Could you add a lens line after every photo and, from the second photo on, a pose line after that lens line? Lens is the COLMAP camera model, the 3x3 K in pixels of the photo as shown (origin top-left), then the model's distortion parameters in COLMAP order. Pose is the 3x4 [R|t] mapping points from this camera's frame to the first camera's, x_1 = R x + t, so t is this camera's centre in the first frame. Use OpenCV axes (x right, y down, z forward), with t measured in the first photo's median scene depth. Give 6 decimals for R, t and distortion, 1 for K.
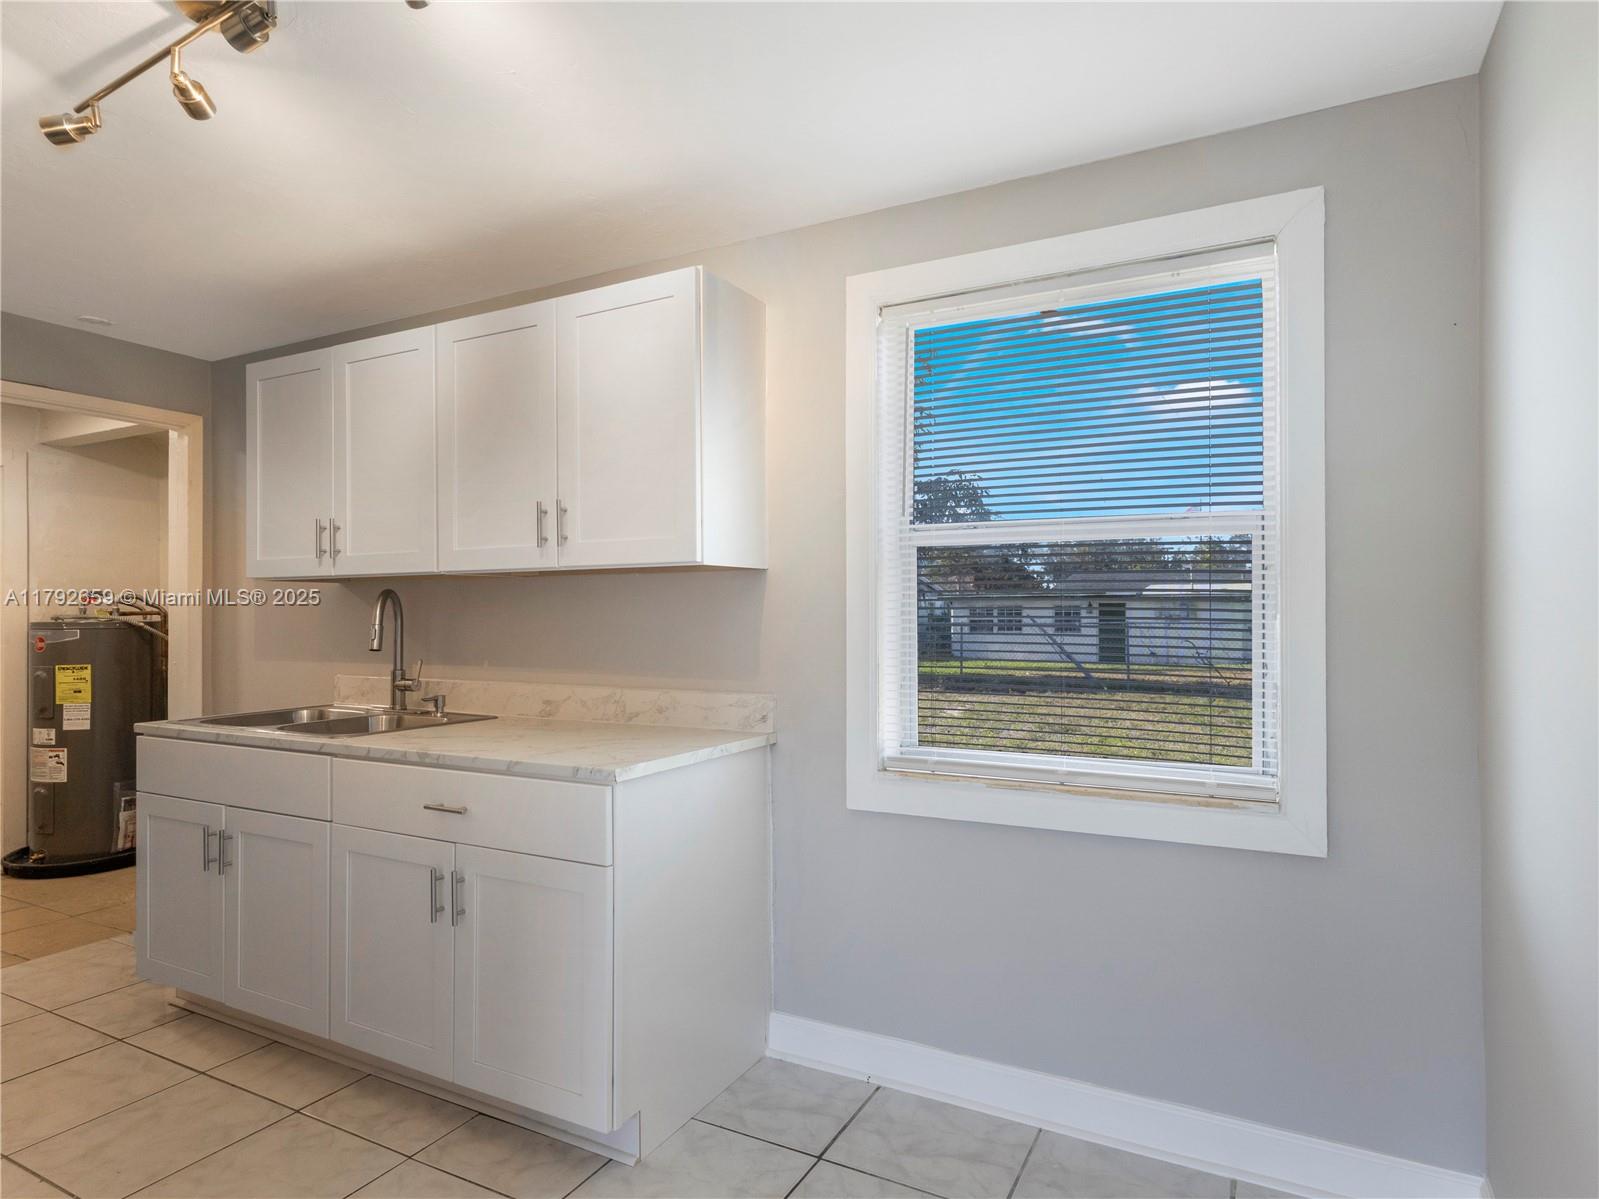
lens RADIAL K [[882.6, 0, 810.0], [0, 882.6, 602.7], [0, 0, 1]] dist [0.000061, 0.002148]
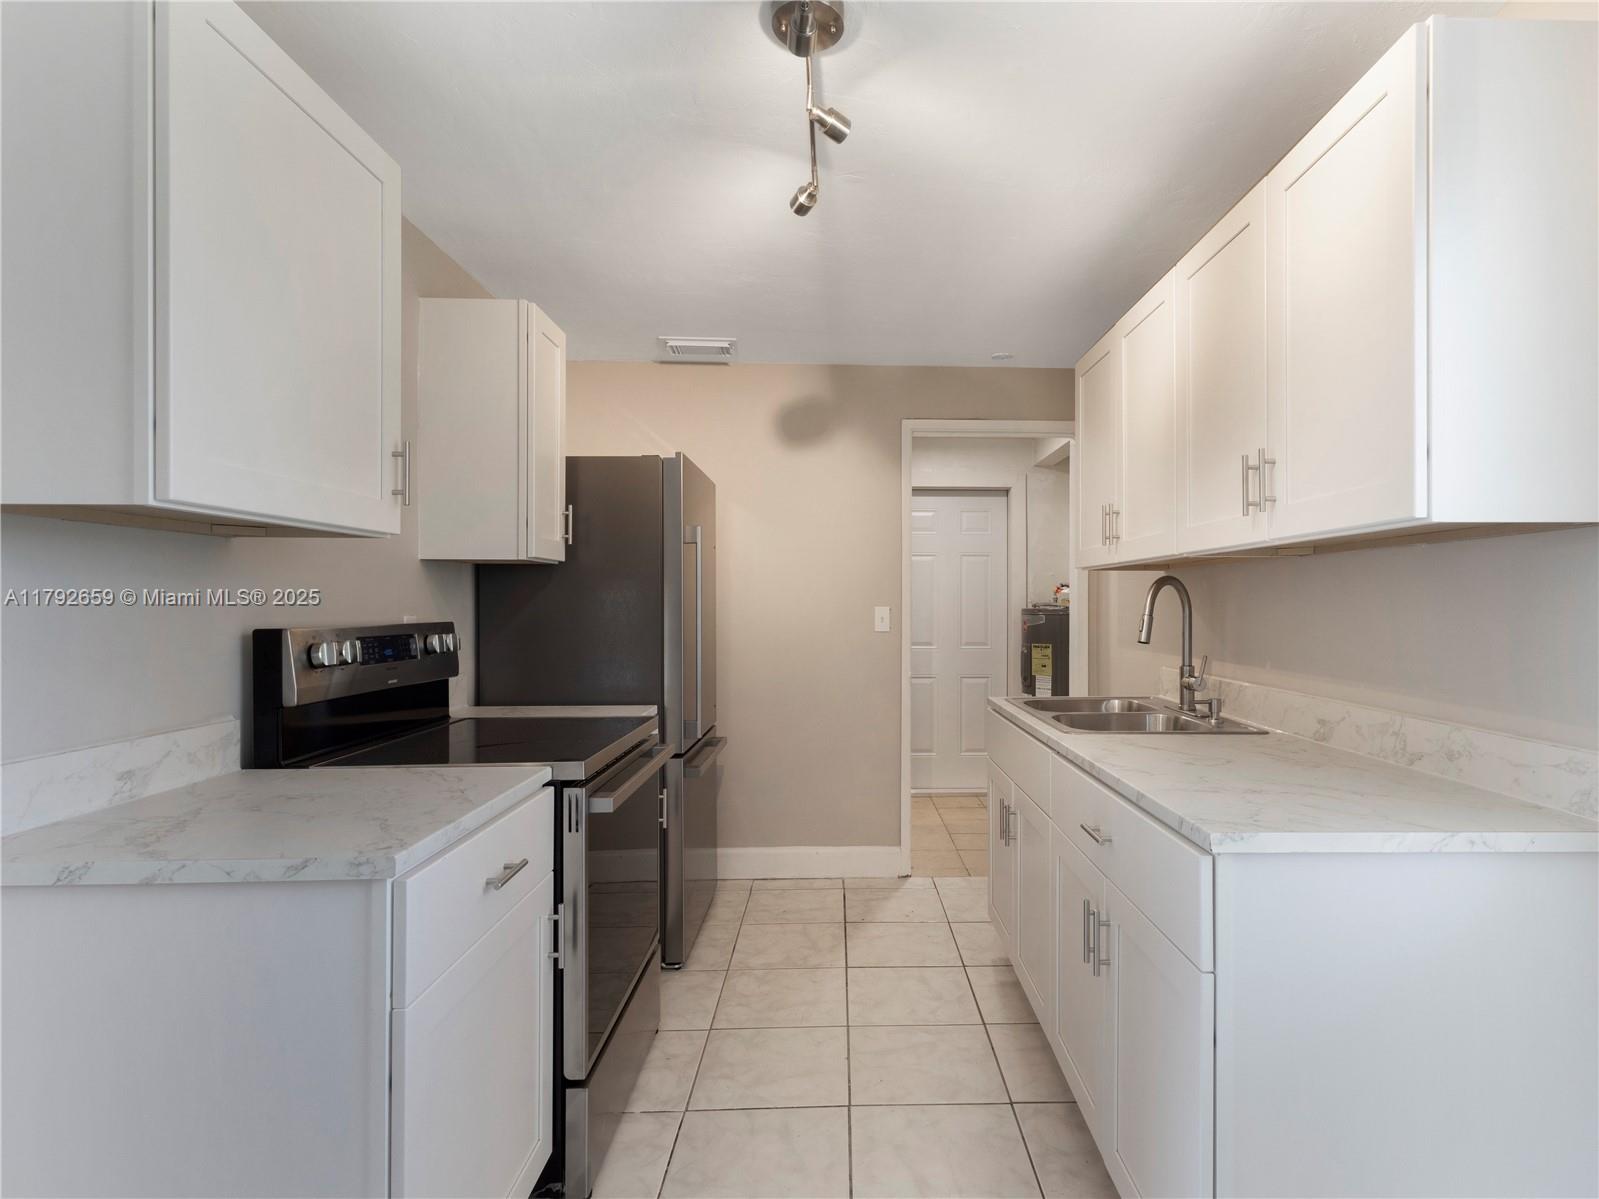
lens RADIAL K [[882.6, 0, 882.7], [0, 882.6, 598.8], [0, 0, 1]] dist [0.000061, 0.002148]
pose [[0.507112, 0.000893, -0.861880, 0.183532], [0.004829, 0.999981, 0.003877, 0.004290], [0.861867, -0.006128, 0.507097, 0.344295]]
